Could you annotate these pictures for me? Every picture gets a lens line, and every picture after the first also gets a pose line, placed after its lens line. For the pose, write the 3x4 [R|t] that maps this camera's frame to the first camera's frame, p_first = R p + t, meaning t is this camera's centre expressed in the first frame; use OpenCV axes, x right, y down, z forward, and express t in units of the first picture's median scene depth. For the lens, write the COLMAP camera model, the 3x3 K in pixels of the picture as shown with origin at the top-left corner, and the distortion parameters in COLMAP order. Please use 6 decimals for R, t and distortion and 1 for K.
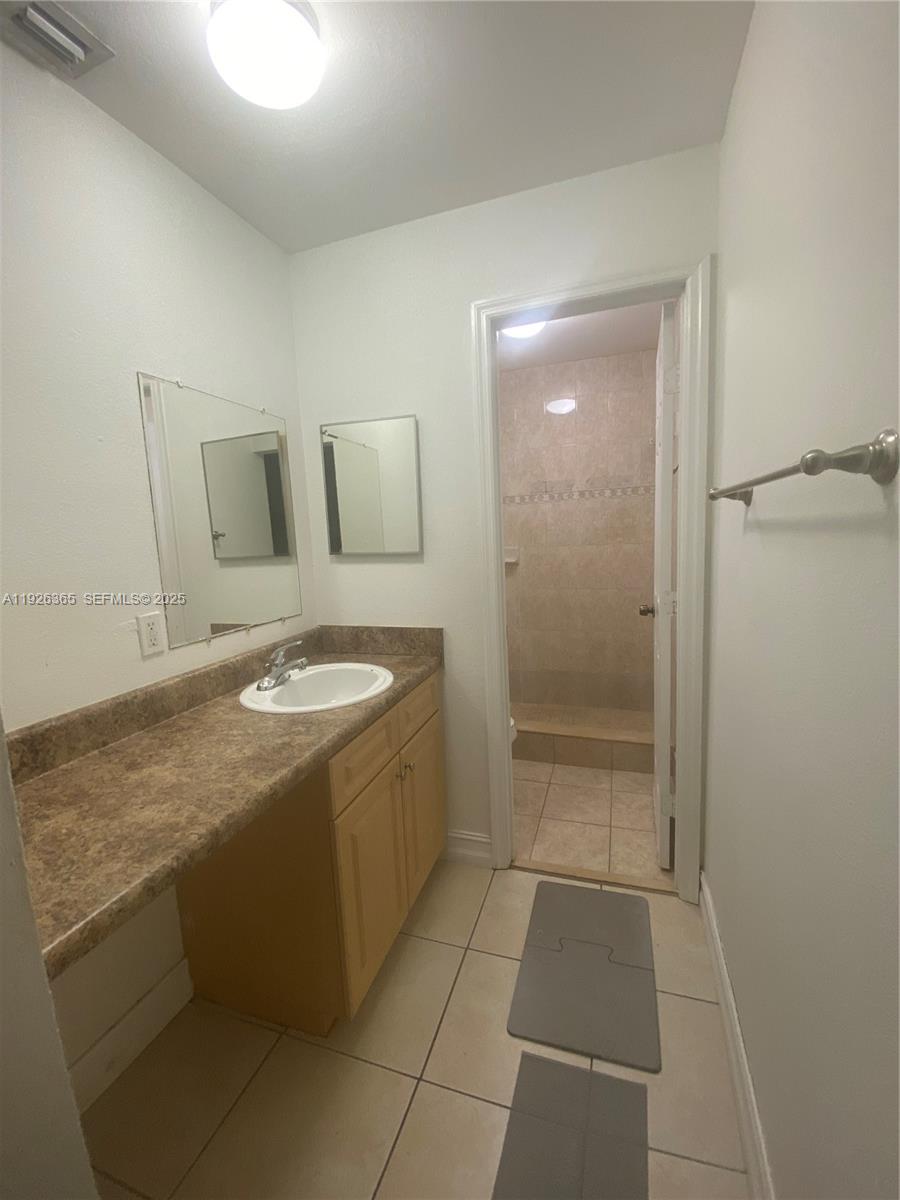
lens RADIAL K [[495.4, 0, 450.9], [0, 495.4, 596.8], [0, 0, 1]] dist [-0.020107, -0.000361]
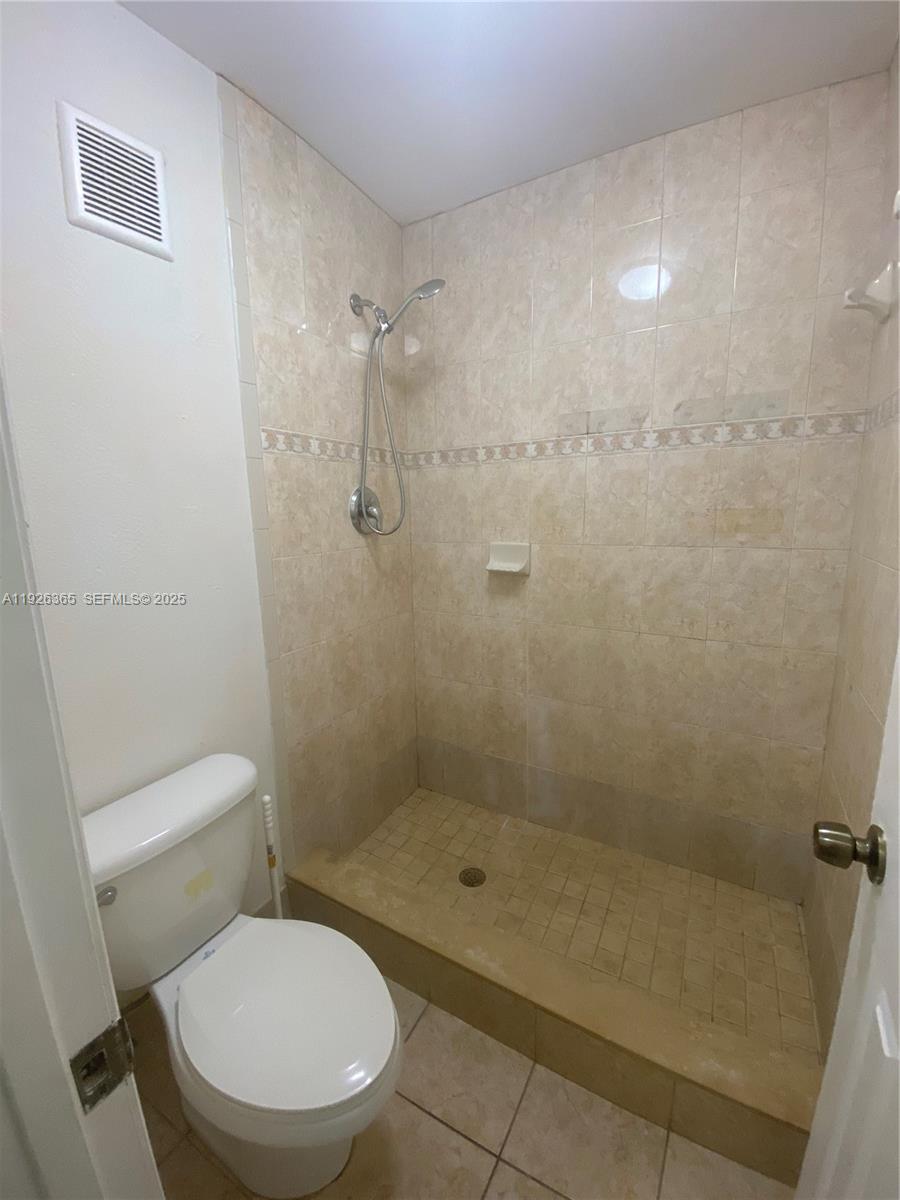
lens RADIAL K [[495.4, 0, 451.0], [0, 495.4, 596.6], [0, 0, 1]] dist [-0.020107, -0.000361]
pose [[0.983097, 0.053662, -0.175046, 0.154439], [-0.042210, 0.996758, 0.068504, -0.078933], [0.178155, -0.059957, 0.982174, 0.487742]]
